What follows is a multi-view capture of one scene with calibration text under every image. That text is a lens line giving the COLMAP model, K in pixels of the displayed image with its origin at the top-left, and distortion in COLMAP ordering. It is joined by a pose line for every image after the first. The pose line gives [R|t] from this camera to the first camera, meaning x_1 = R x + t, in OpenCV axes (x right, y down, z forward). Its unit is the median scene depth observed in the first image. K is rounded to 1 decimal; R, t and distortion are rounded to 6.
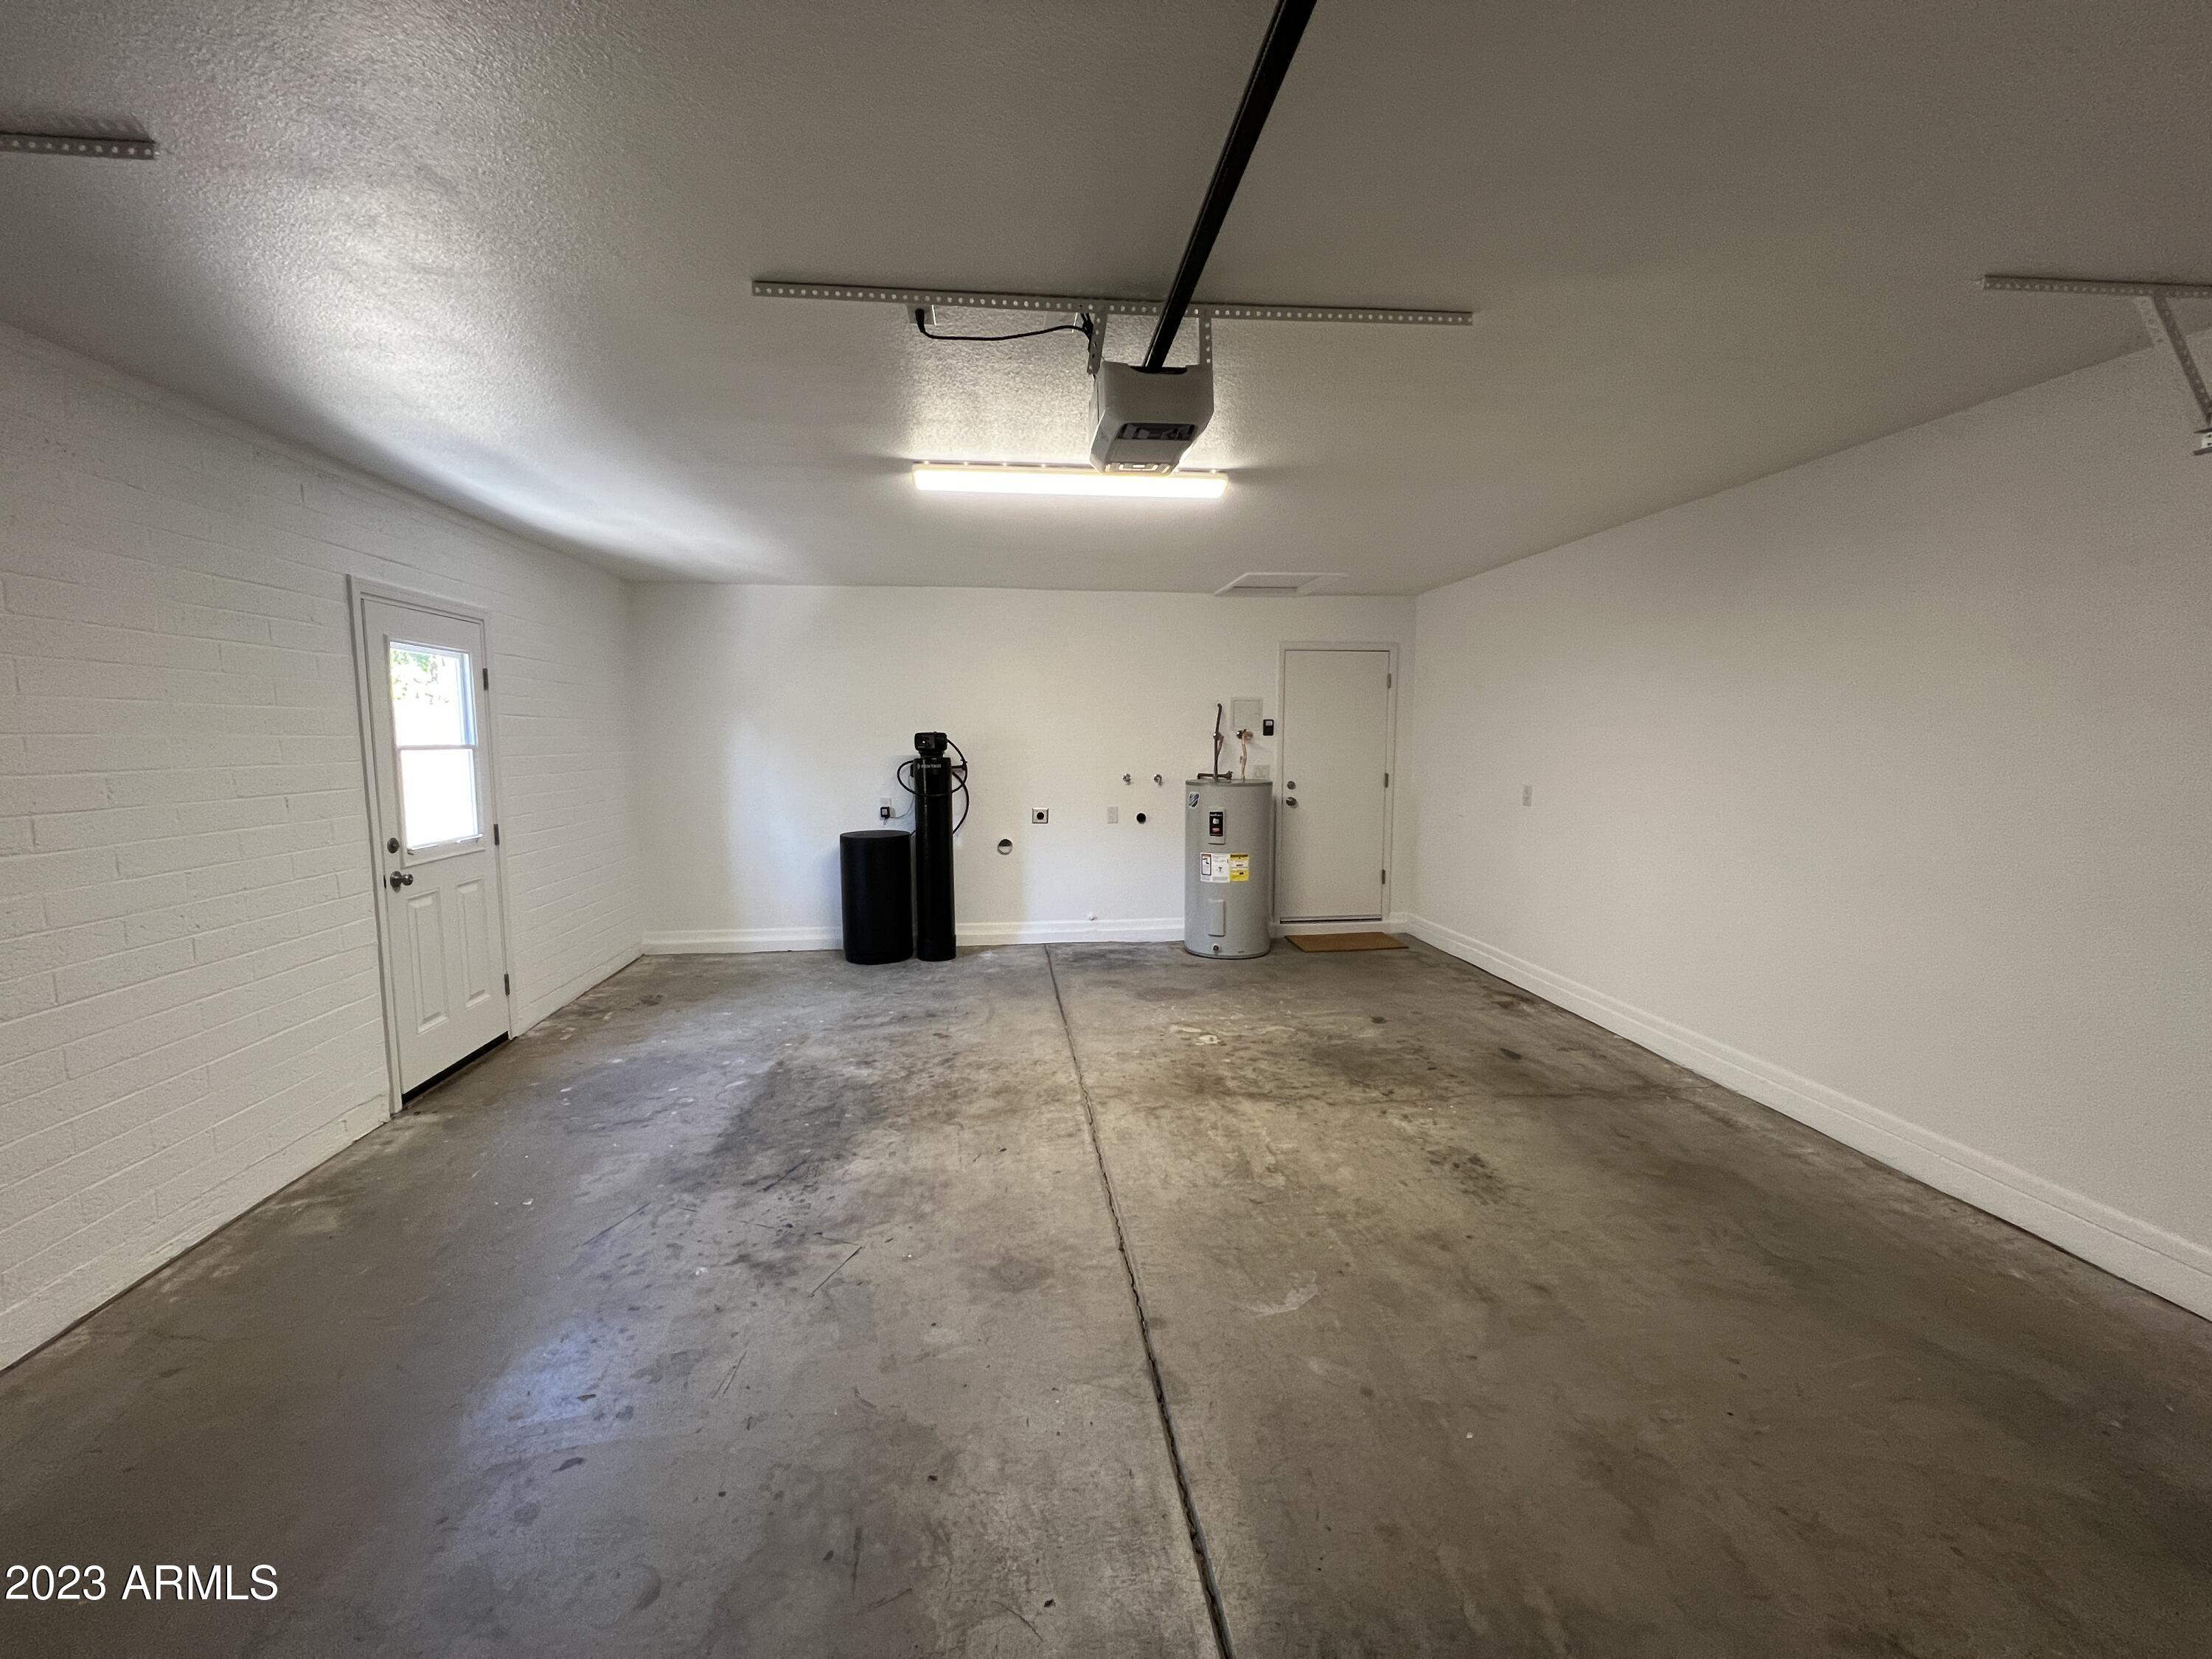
lens RADIAL K [[885.3, 0, 1100.2], [0, 885.3, 820.6], [0, 0, 1]] dist [-0.003259, 0.001013]
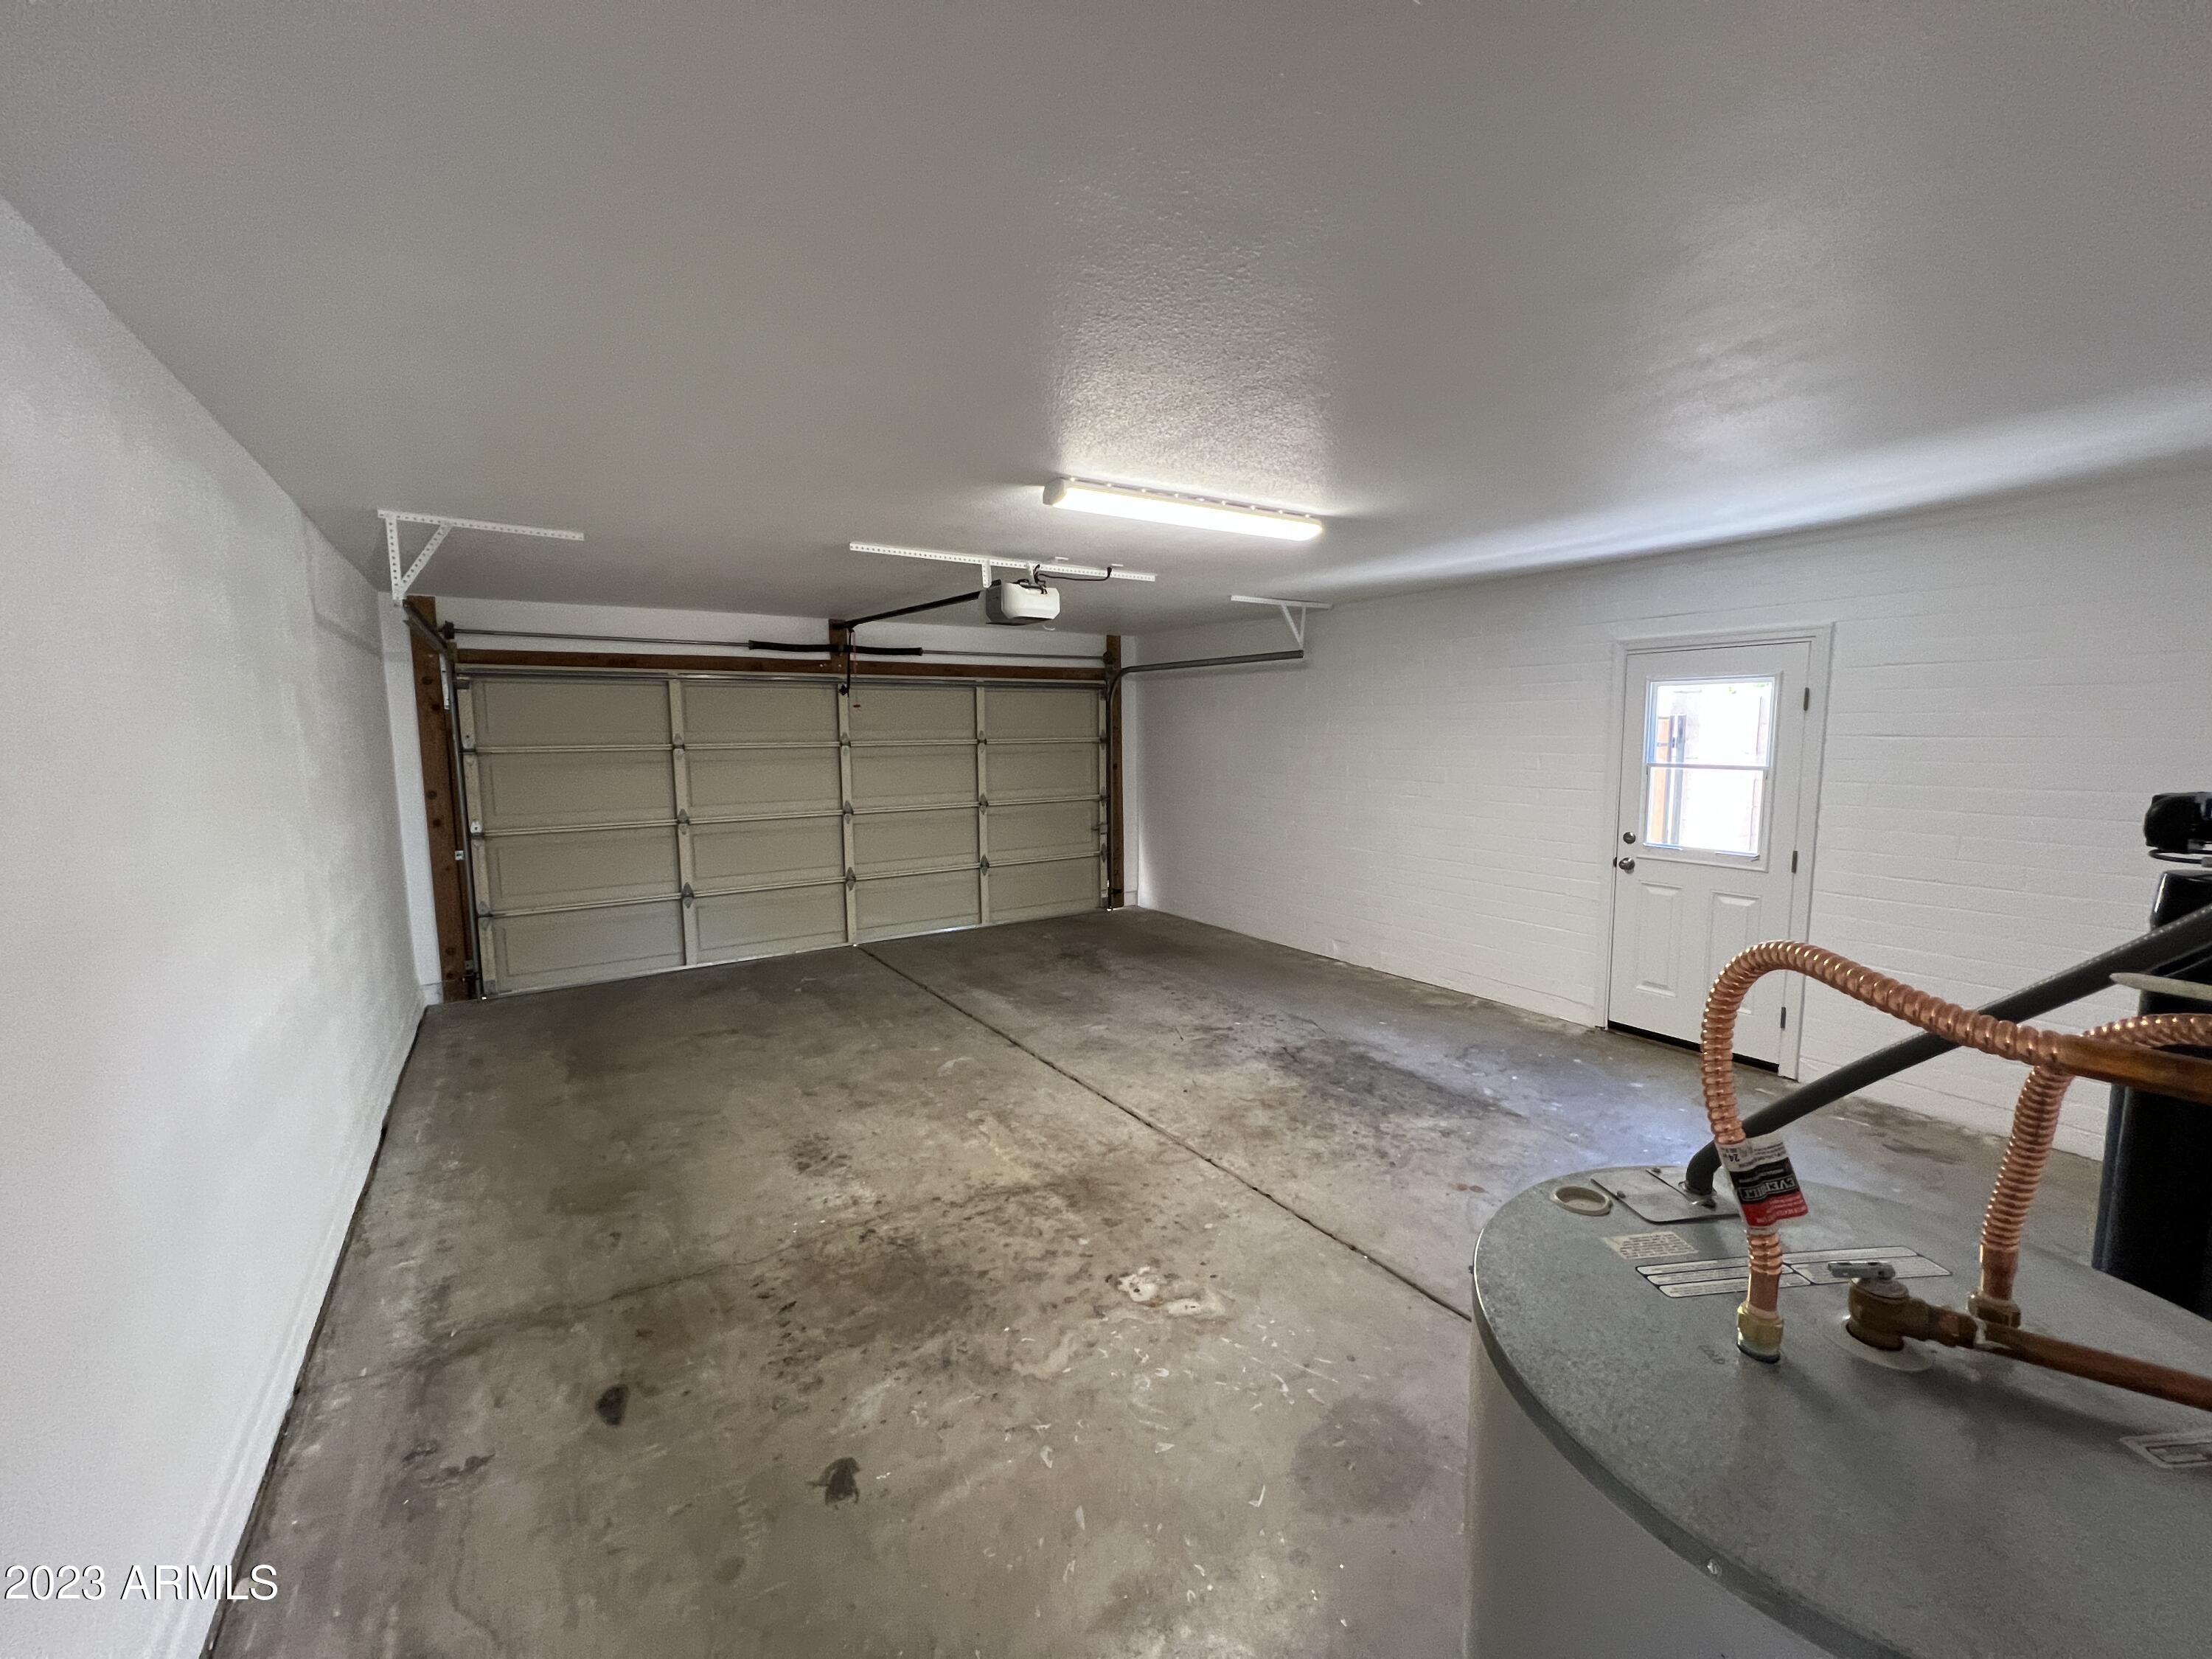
lens RADIAL K [[885.3, 0, 1105.5], [0, 885.3, 830.6], [0, 0, 1]] dist [-0.003259, 0.001013]
pose [[-0.893113, 0.064071, -0.445247, 0.477542], [-0.030395, 0.978947, 0.201840, -0.221345], [0.448805, 0.193799, -0.872362, 1.766804]]
